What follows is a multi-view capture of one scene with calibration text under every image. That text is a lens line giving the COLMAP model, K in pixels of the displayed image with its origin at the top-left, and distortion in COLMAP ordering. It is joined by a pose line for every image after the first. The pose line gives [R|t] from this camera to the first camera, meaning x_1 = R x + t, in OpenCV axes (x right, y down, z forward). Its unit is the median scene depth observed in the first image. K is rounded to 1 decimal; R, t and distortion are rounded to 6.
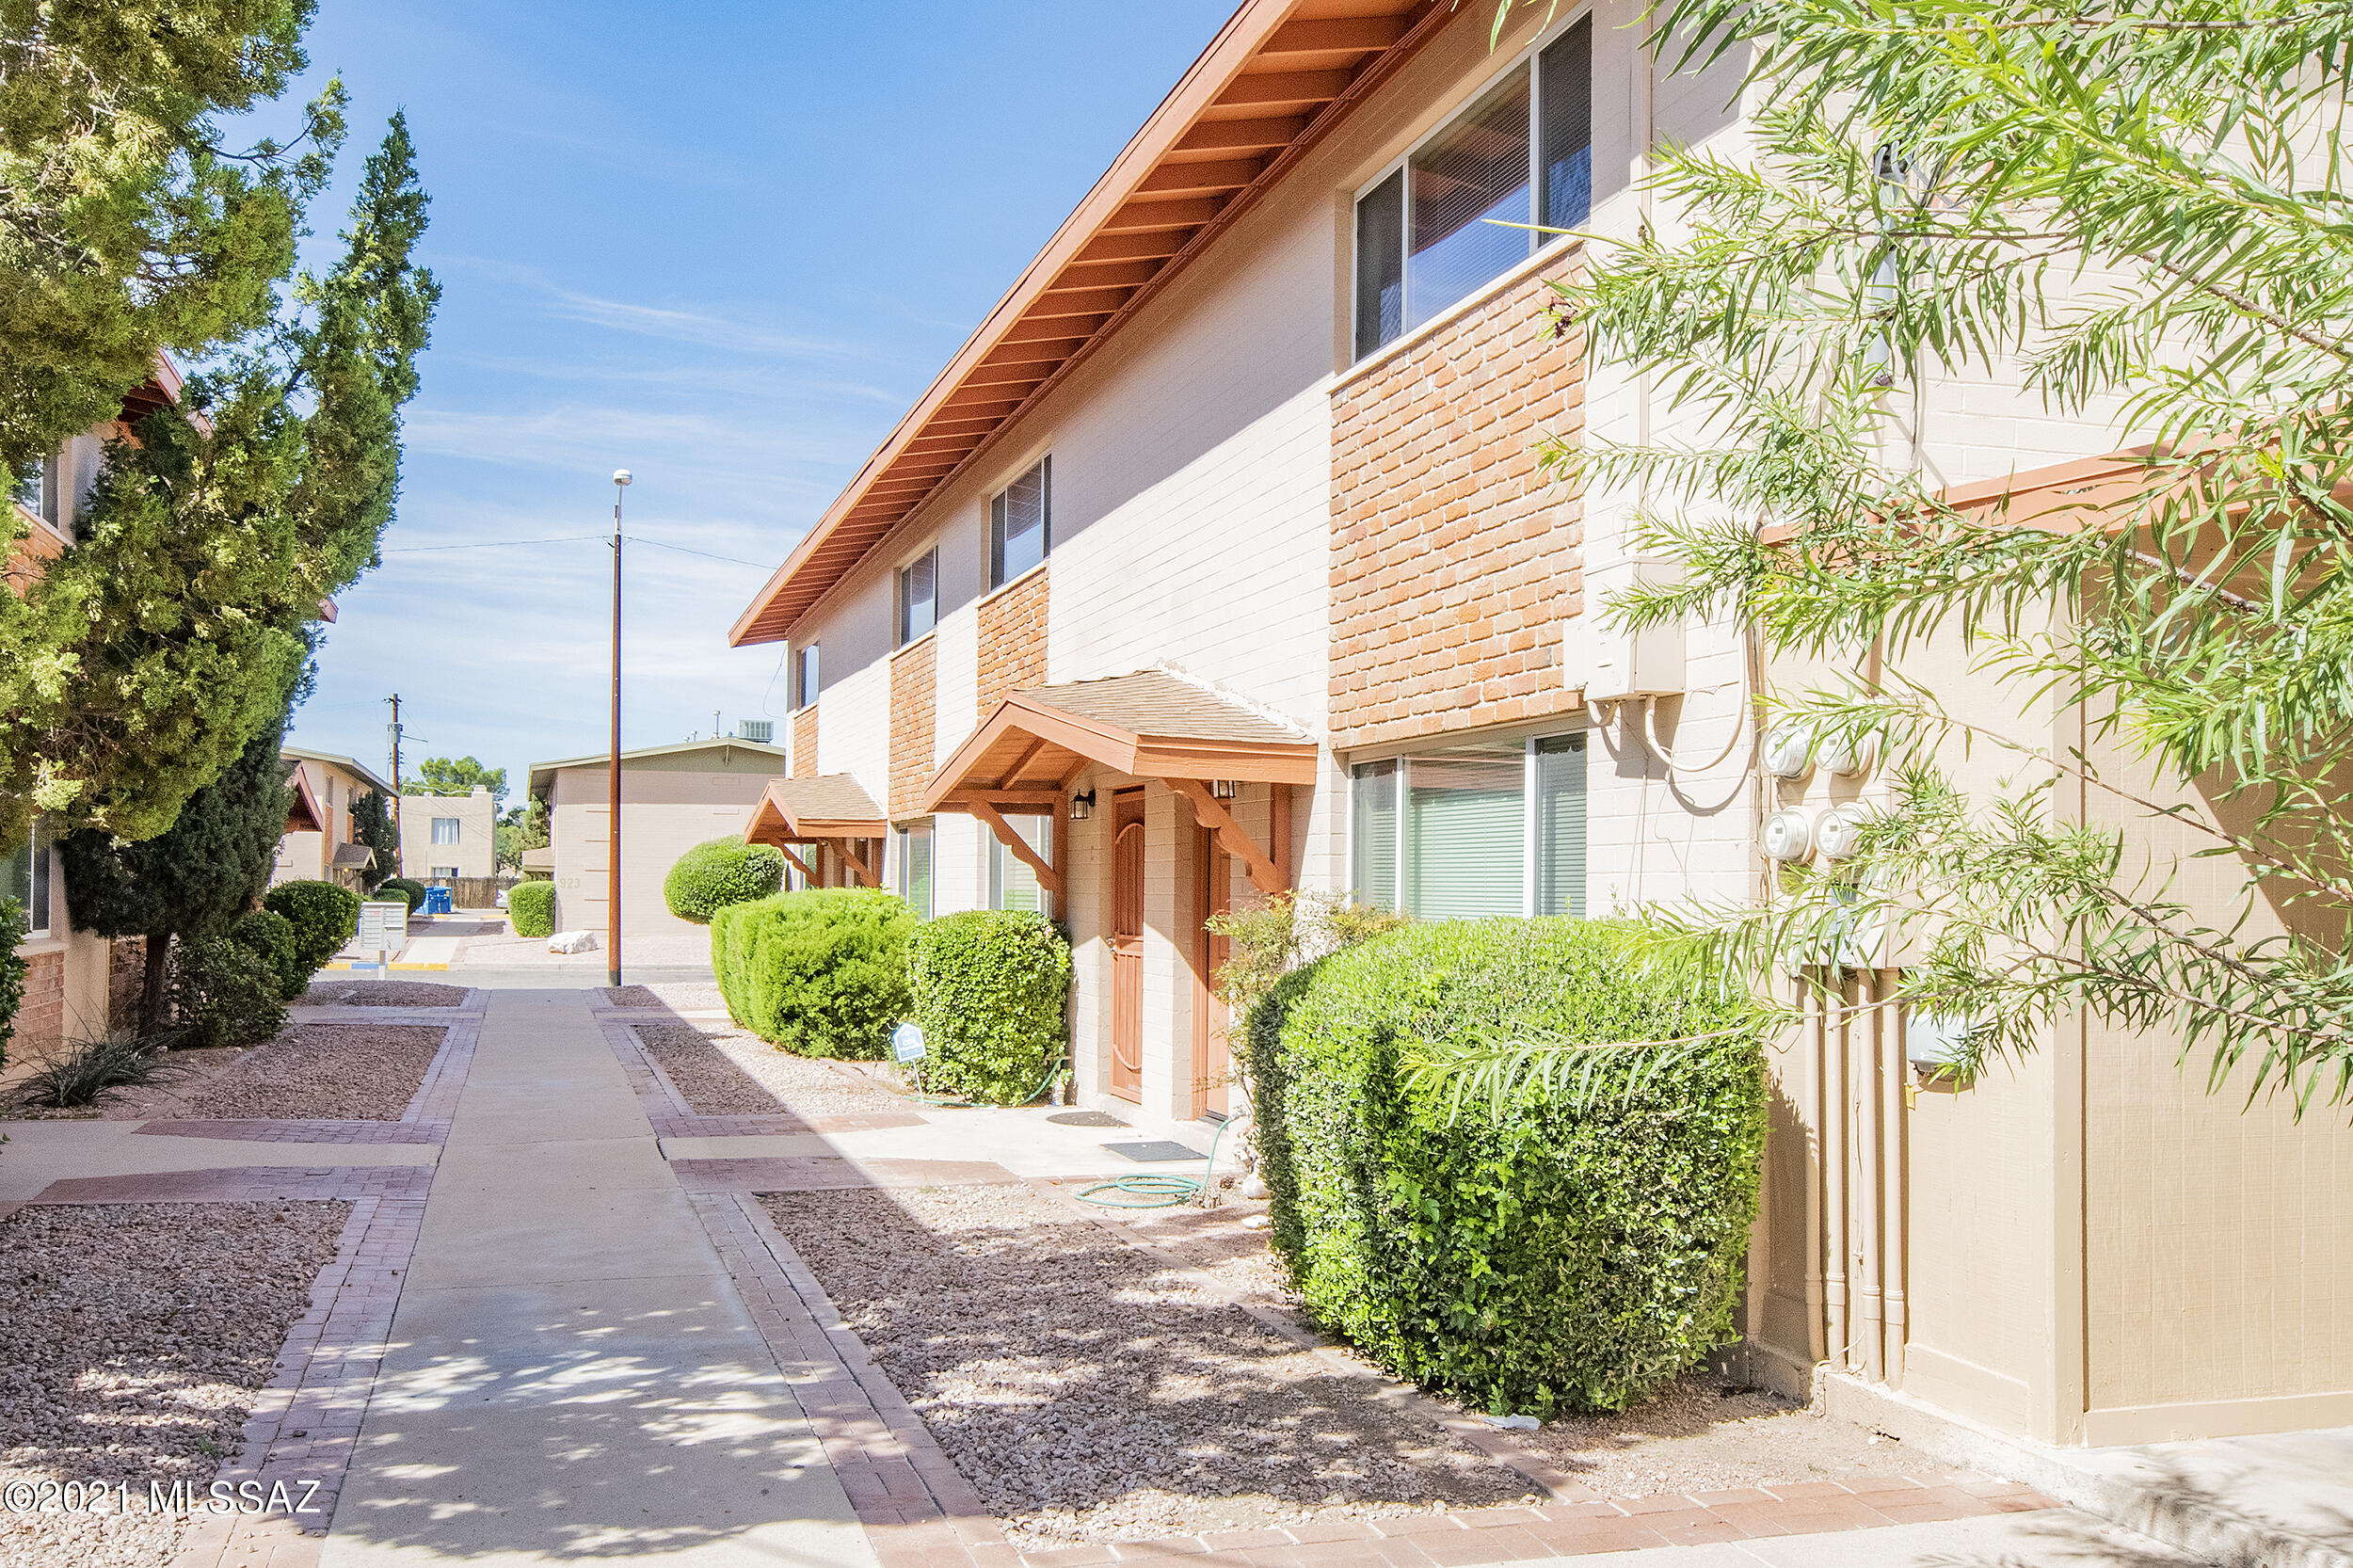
lens RADIAL K [[1948.9, 0, 1176.5], [0, 1948.9, 784.0], [0, 0, 1]] dist [0.053957, -0.071642]
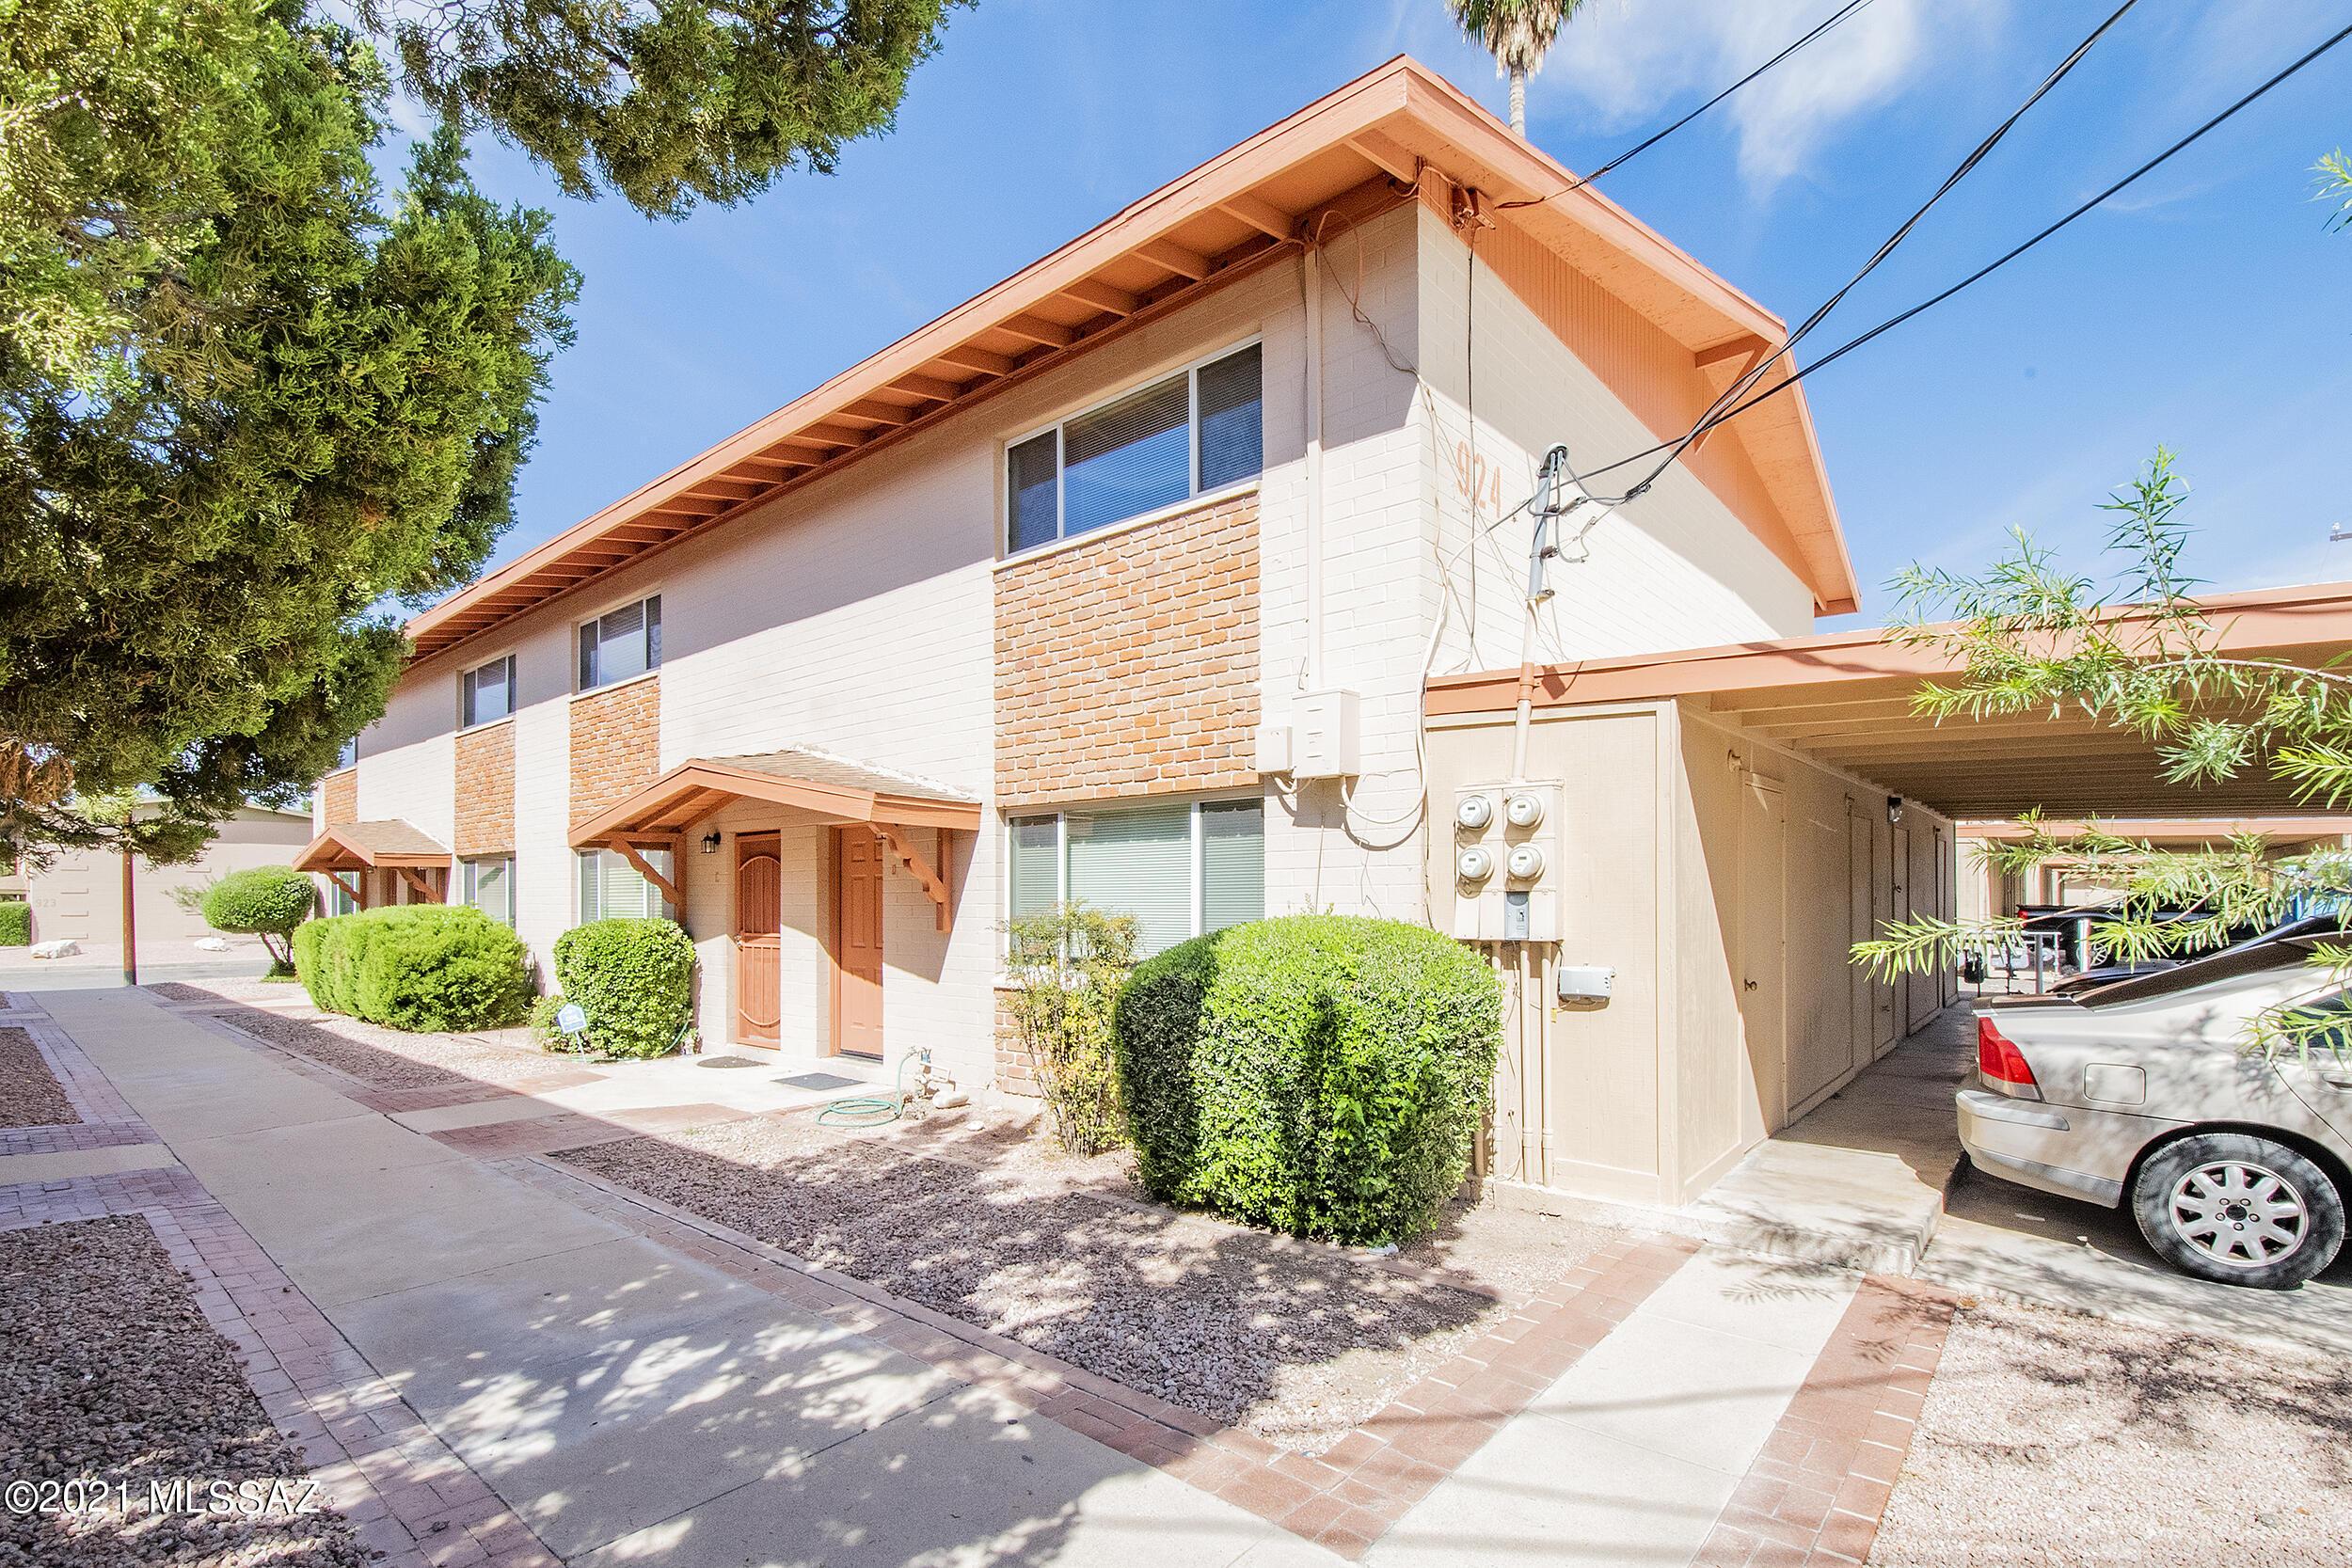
lens RADIAL K [[1042.1, 0, 1178.0], [0, 1042.1, 858.4], [0, 0, 1]] dist [0.019935, -0.025755]
pose [[0.849780, 0.002613, 0.527131, -0.271157], [-0.012762, 0.999797, 0.015616, 0.009058], [-0.526983, -0.019998, 0.849640, 0.282289]]
